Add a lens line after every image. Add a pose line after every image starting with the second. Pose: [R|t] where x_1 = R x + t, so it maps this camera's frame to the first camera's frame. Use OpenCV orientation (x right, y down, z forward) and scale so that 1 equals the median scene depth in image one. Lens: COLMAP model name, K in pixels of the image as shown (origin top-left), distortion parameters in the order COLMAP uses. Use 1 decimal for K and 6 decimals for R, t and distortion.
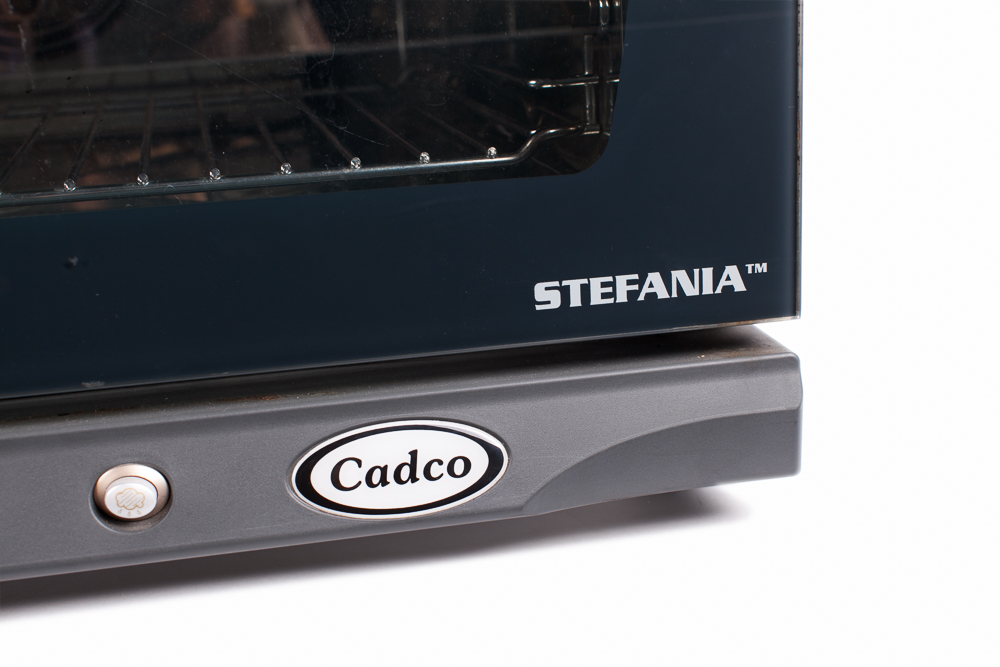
lens RADIAL K [[1460.4, 0, 500.0], [0, 1460.4, 333.5], [0, 0, 1]] dist [-0.056656, -0.020034]
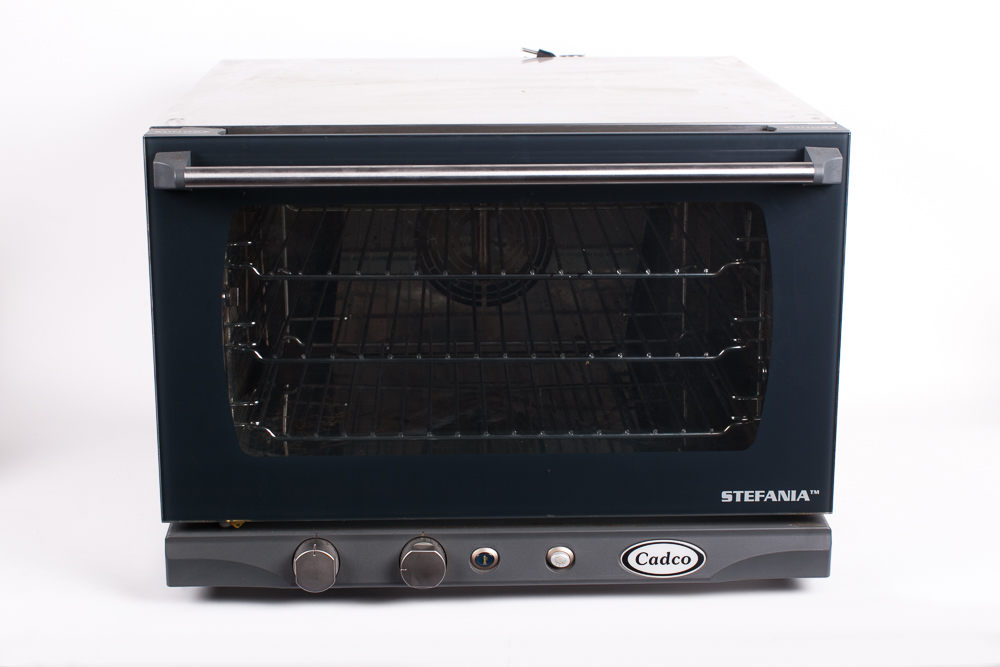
lens RADIAL K [[1698.1, 0, 500.0], [0, 1698.1, 333.5], [0, 0, 1]] dist [-0.043316, -0.038545]
pose [[0.981236, 0.084452, -0.173331, 0.131806], [-0.086600, 0.996231, -0.004850, -0.258112], [0.172268, 0.019769, 0.984852, -1.960426]]
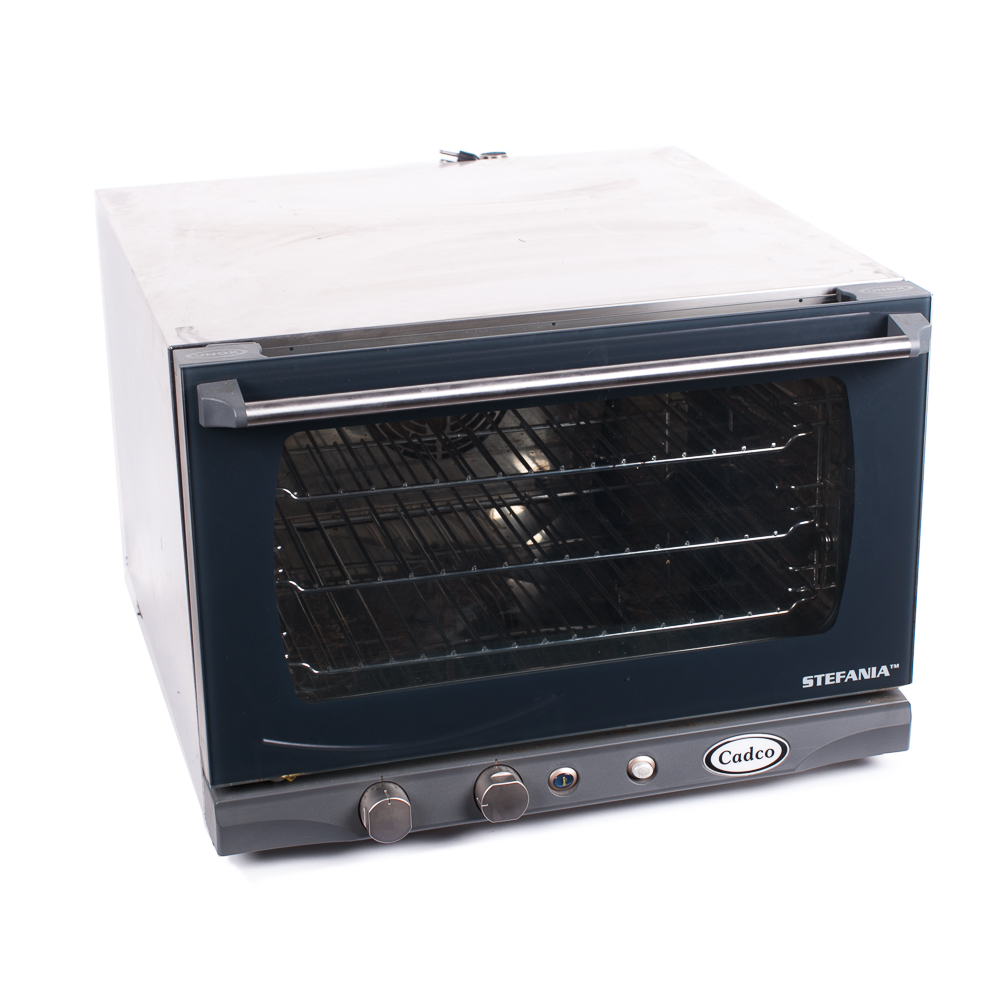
lens RADIAL K [[2021.8, 0, 500.0], [0, 2021.8, 500.0], [0, 0, 1]] dist [-0.066497, -0.125996]
pose [[0.999014, 0.004534, 0.044162, -0.610495], [-0.008525, 0.995851, 0.090600, -0.609848], [-0.043567, -0.090887, 0.994908, -2.198561]]
